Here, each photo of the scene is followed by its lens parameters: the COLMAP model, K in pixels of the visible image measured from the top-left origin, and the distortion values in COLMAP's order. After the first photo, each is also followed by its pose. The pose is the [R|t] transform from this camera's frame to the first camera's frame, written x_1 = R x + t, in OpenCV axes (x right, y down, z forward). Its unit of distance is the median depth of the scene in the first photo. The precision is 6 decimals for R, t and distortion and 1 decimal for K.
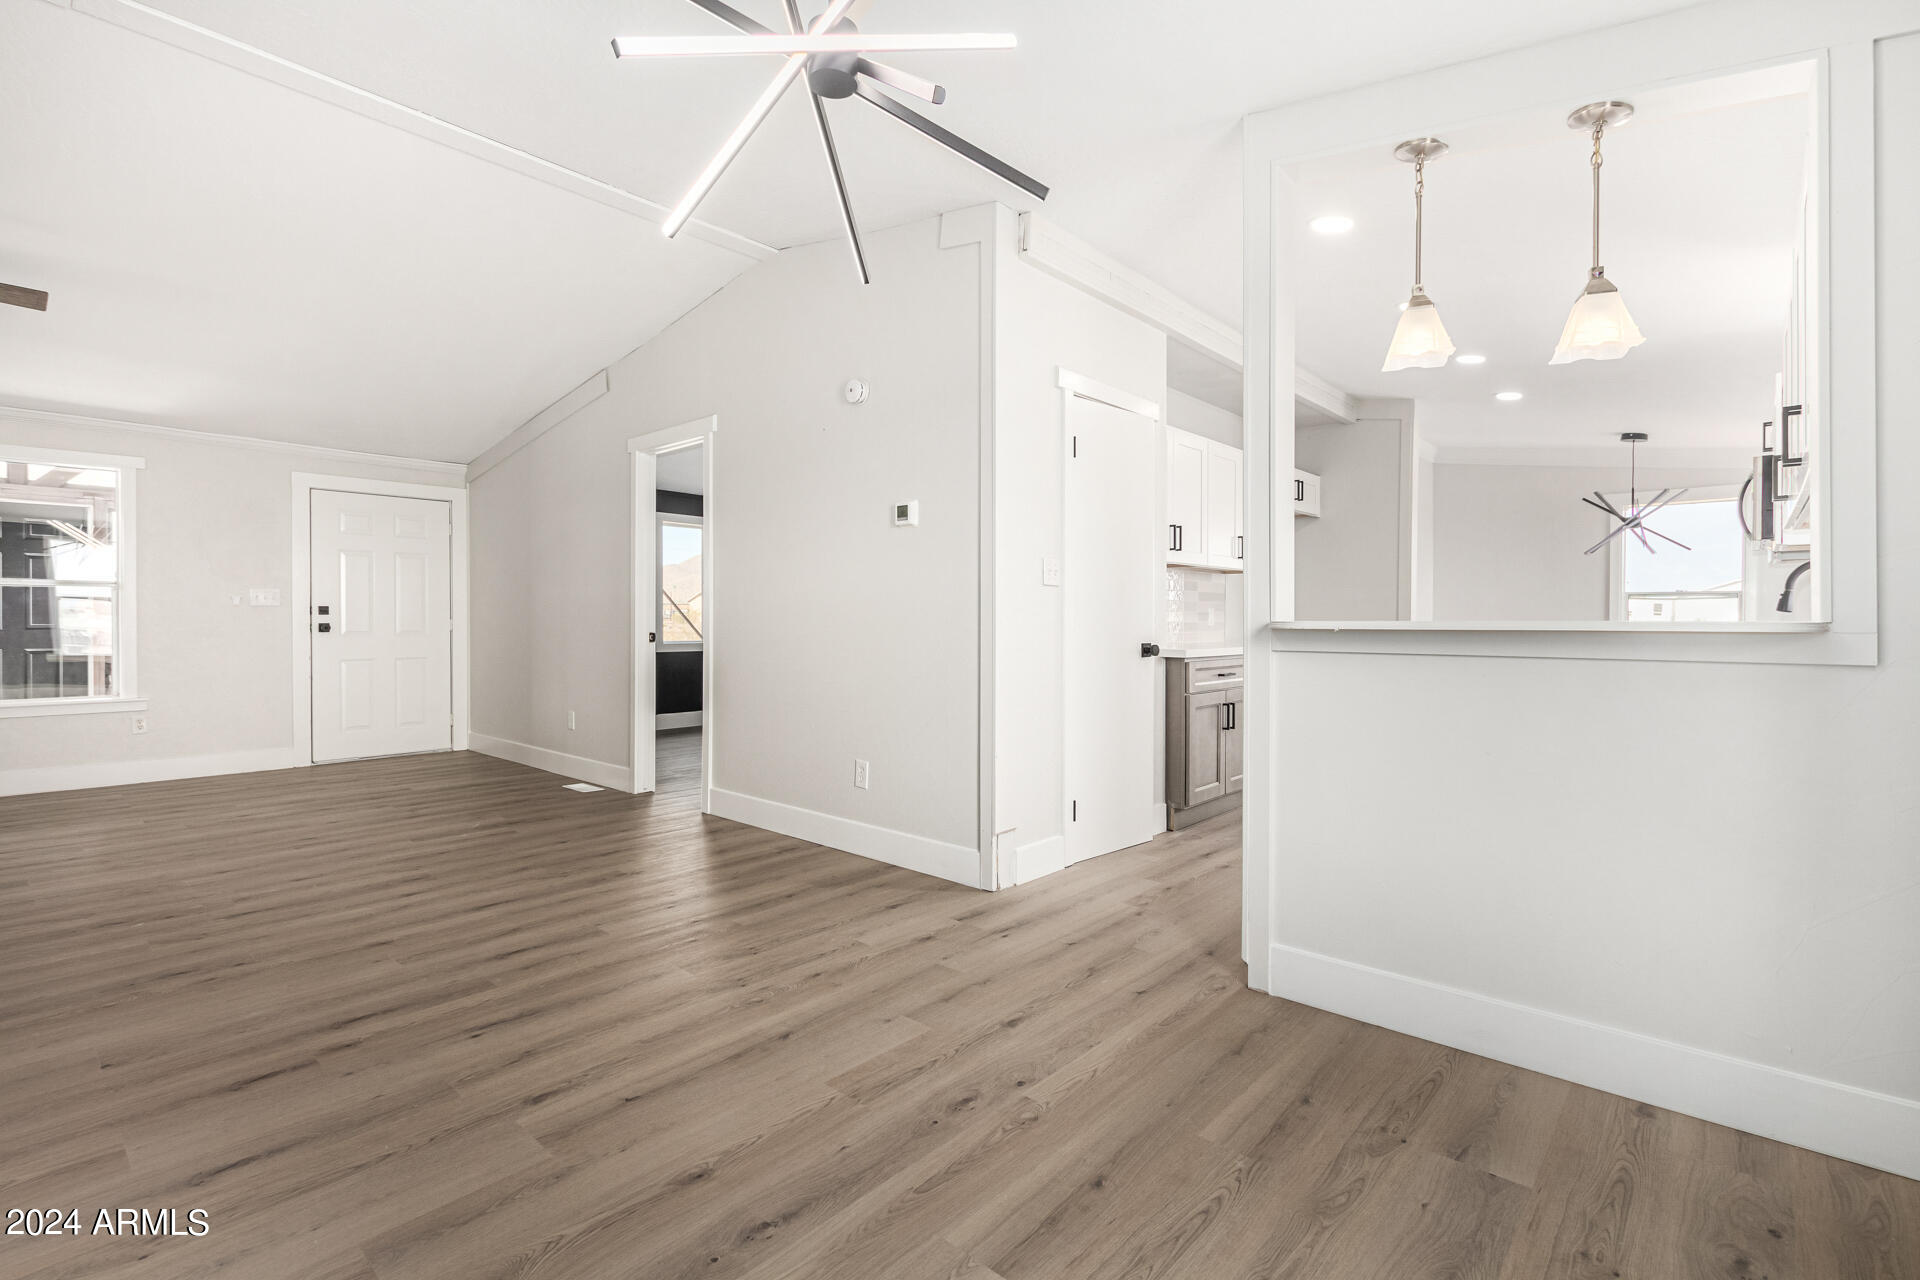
lens RADIAL K [[878.8, 0, 960.0], [0, 878.8, 626.7], [0, 0, 1]] dist [0.006555, -0.004094]
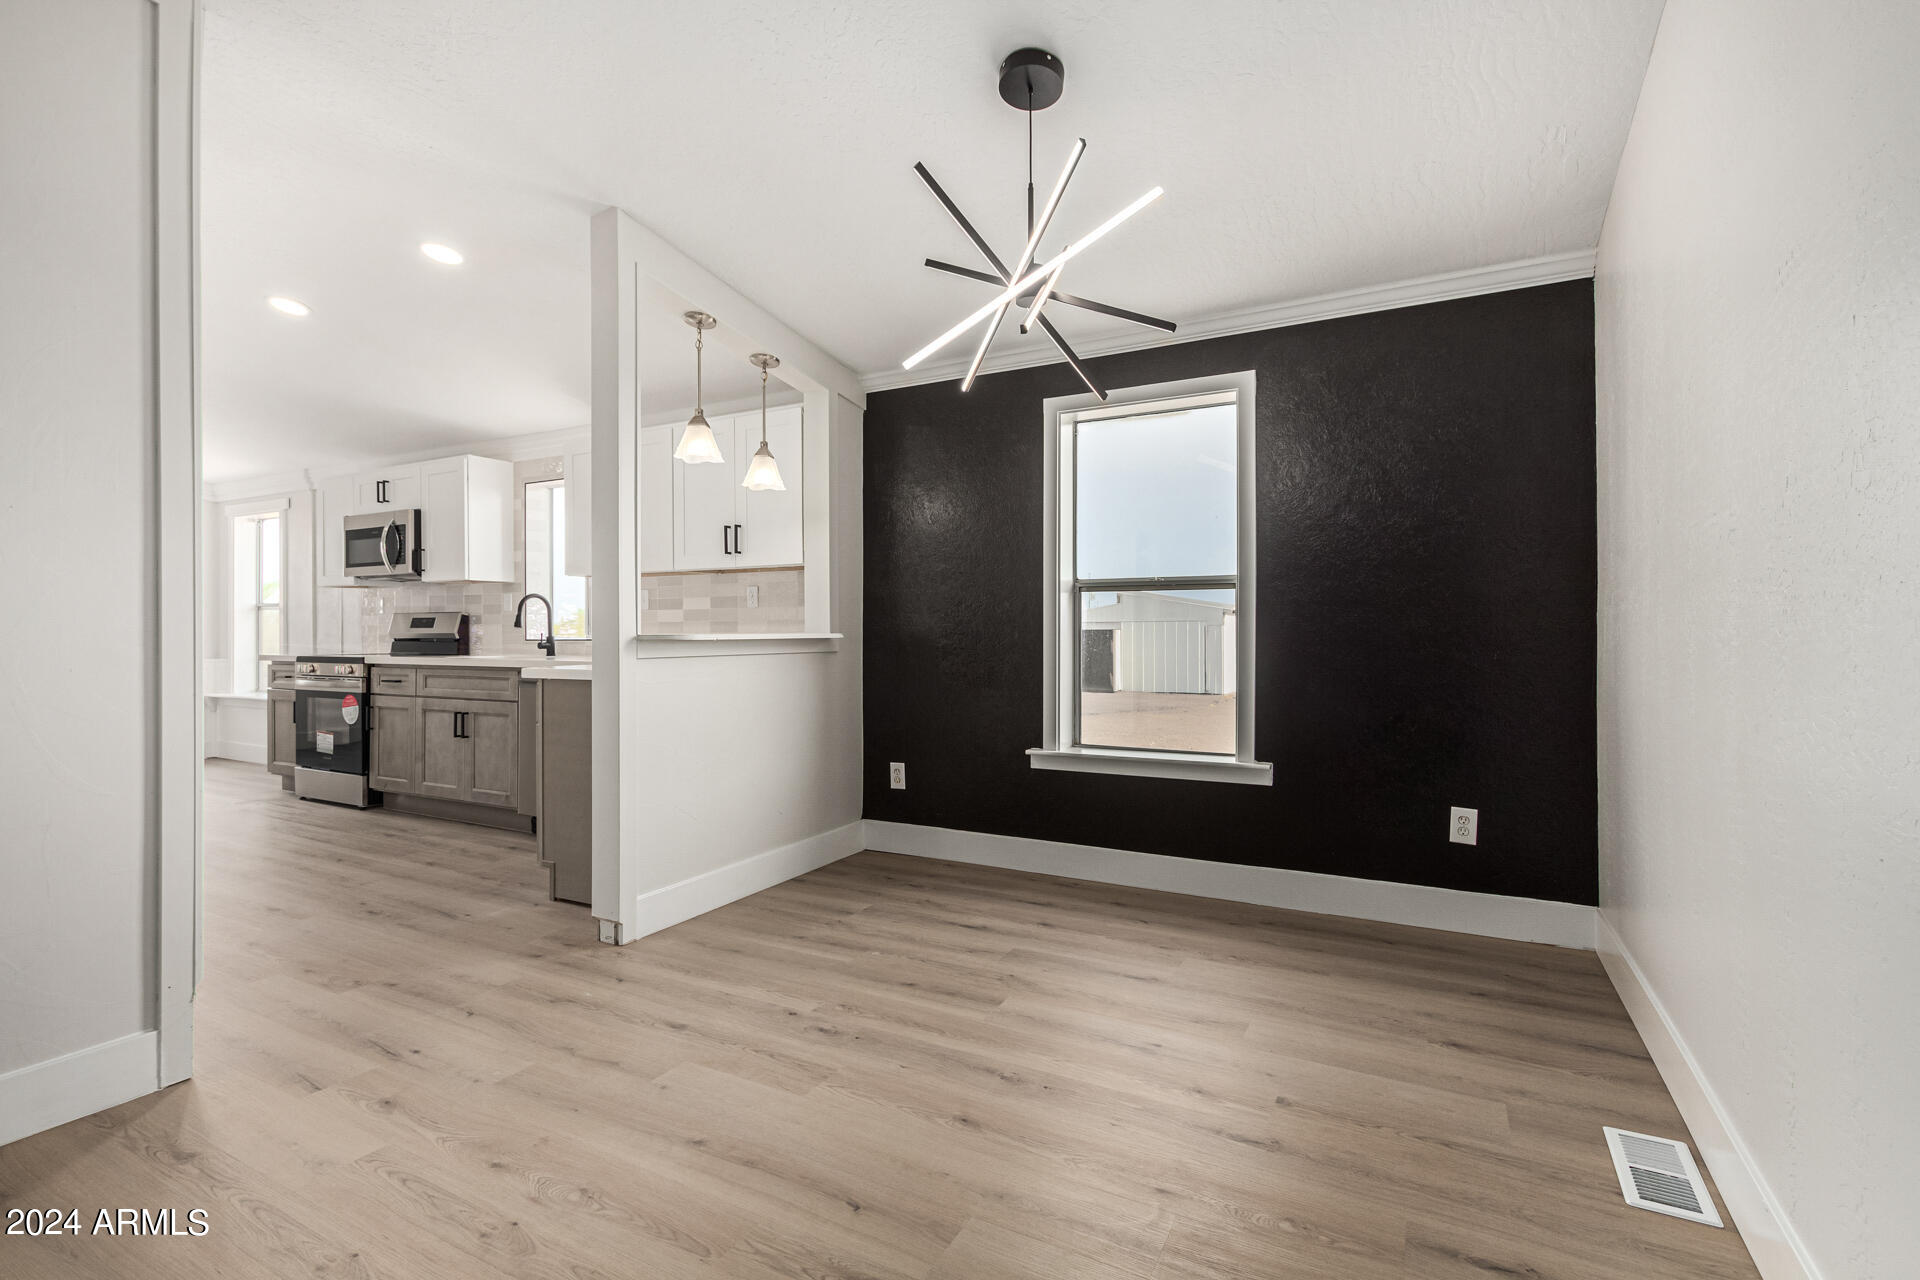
lens RADIAL K [[862.3, 0, 965.0], [0, 862.3, 633.7], [0, 0, 1]] dist [0.003978, 0.000215]
pose [[-0.239469, -0.002773, 0.970900, -0.976848], [0.008238, 0.999954, 0.004888, -0.010791], [-0.970869, 0.009169, -0.239435, 0.889988]]
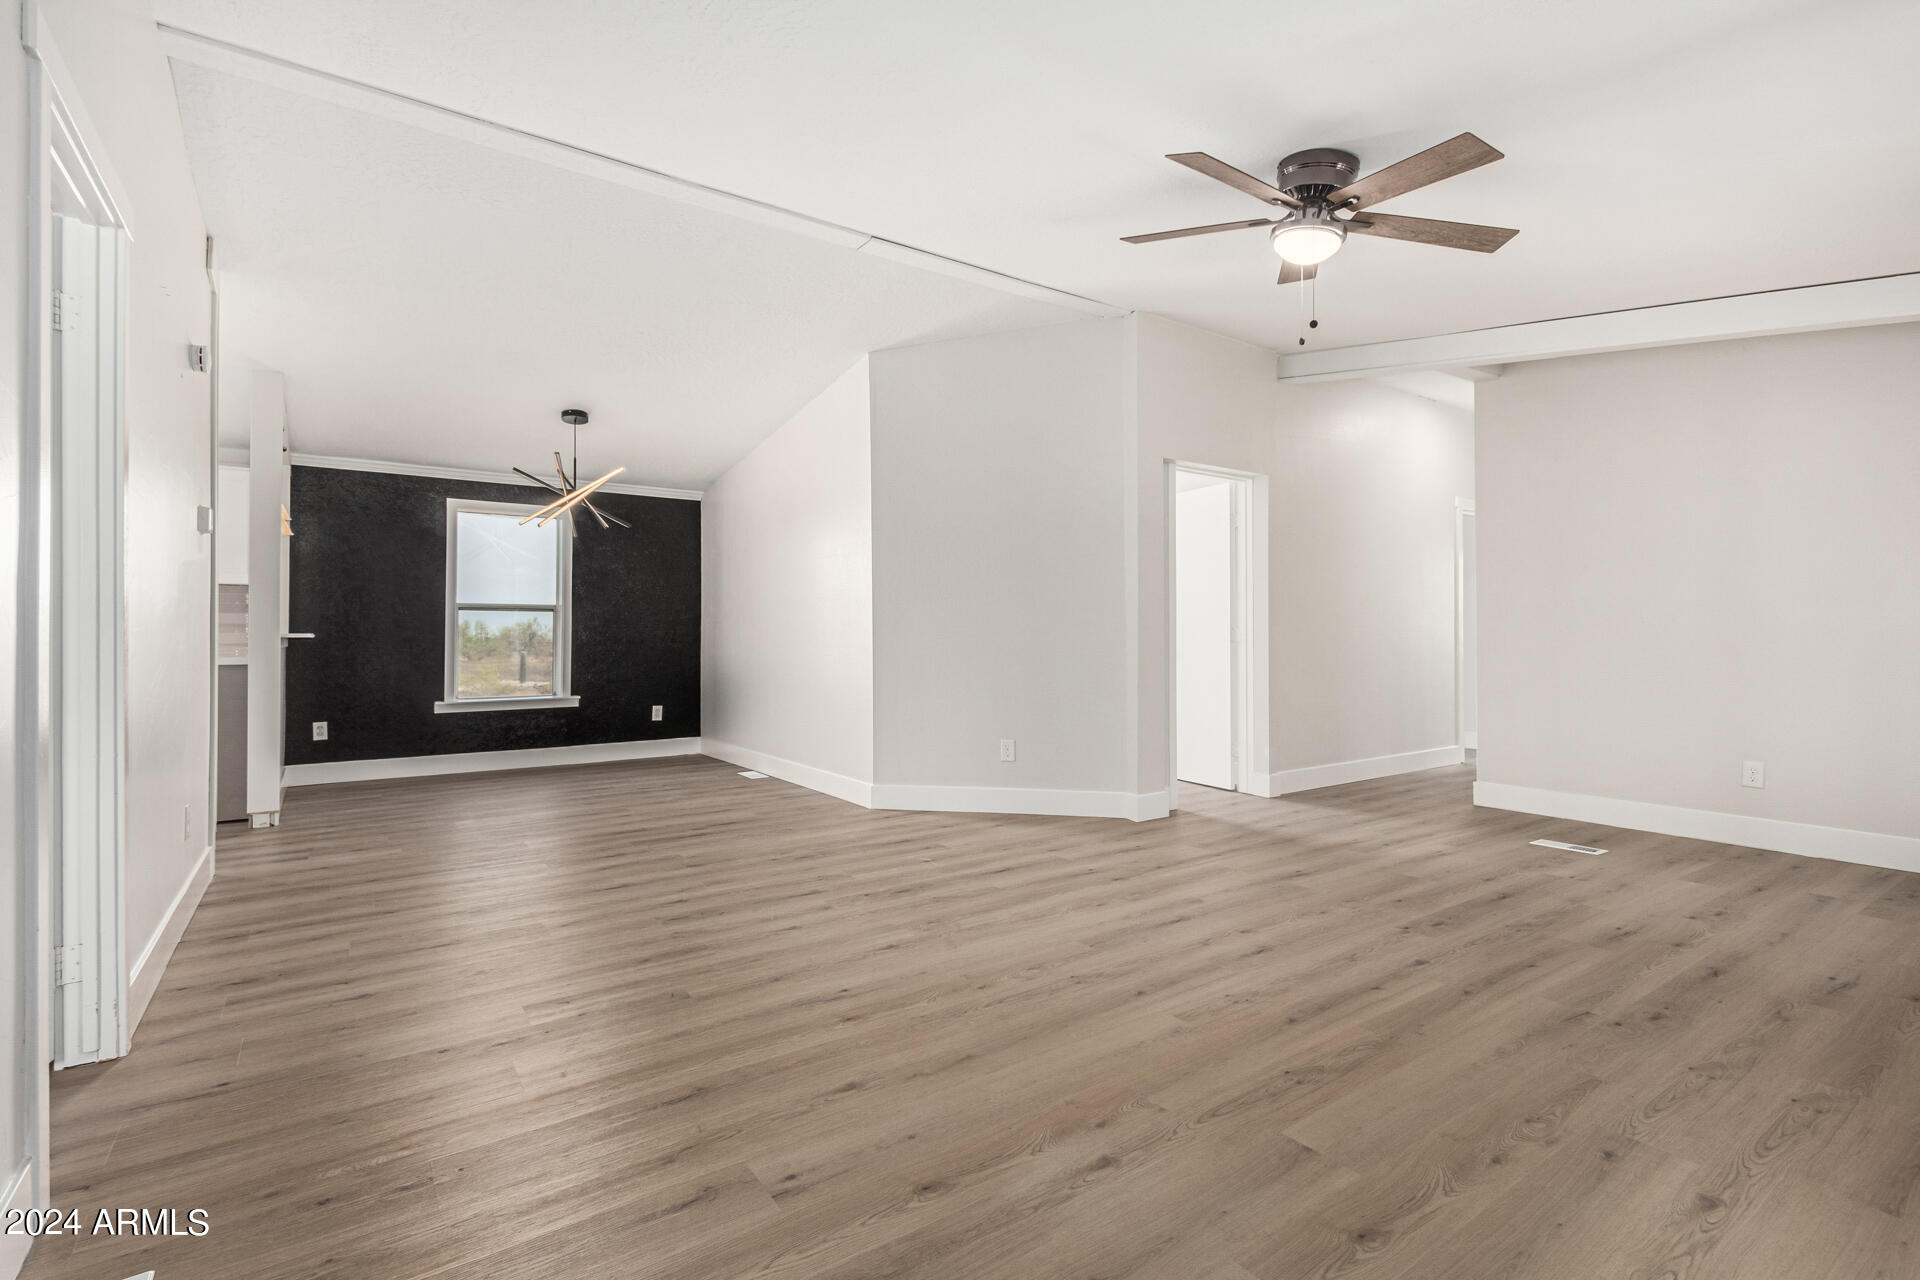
lens RADIAL K [[878.8, 0, 960.0], [0, 878.8, 626.7], [0, 0, 1]] dist [0.006555, -0.004094]
pose [[-0.976822, 0.001271, 0.214047, -1.663757], [0.001376, 0.999999, 0.000340, -0.023300], [-0.214047, 0.000626, -0.976823, 2.761501]]
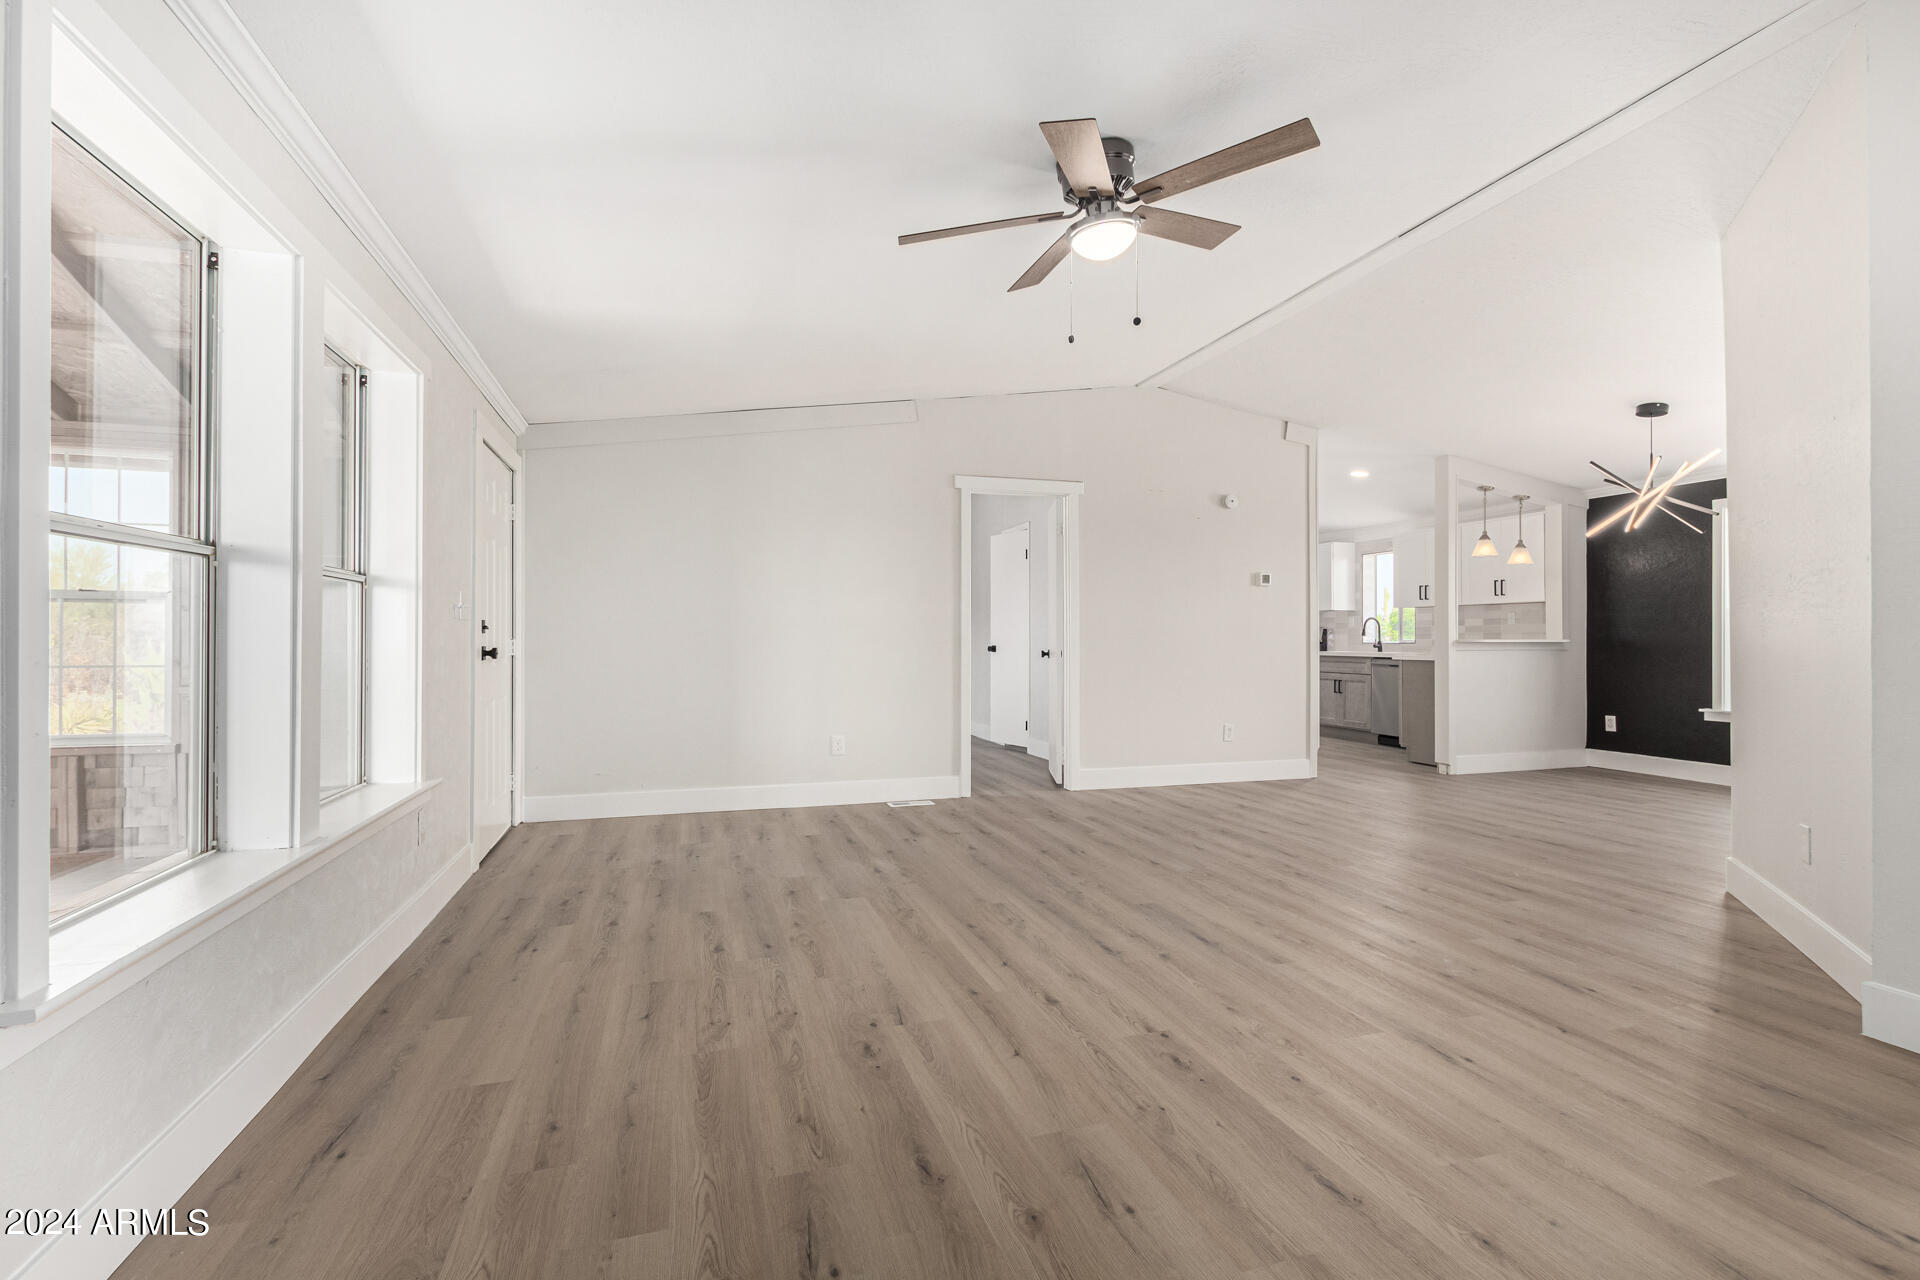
lens RADIAL K [[898.5, 0, 960.9], [0, 898.5, 631.2], [0, 0, 1]] dist [0.005094, -0.000200]
pose [[0.507145, 0.006000, 0.861840, -3.063620], [0.007042, 0.999914, -0.011106, -0.014138], [-0.861832, 0.011702, 0.507059, 0.957915]]
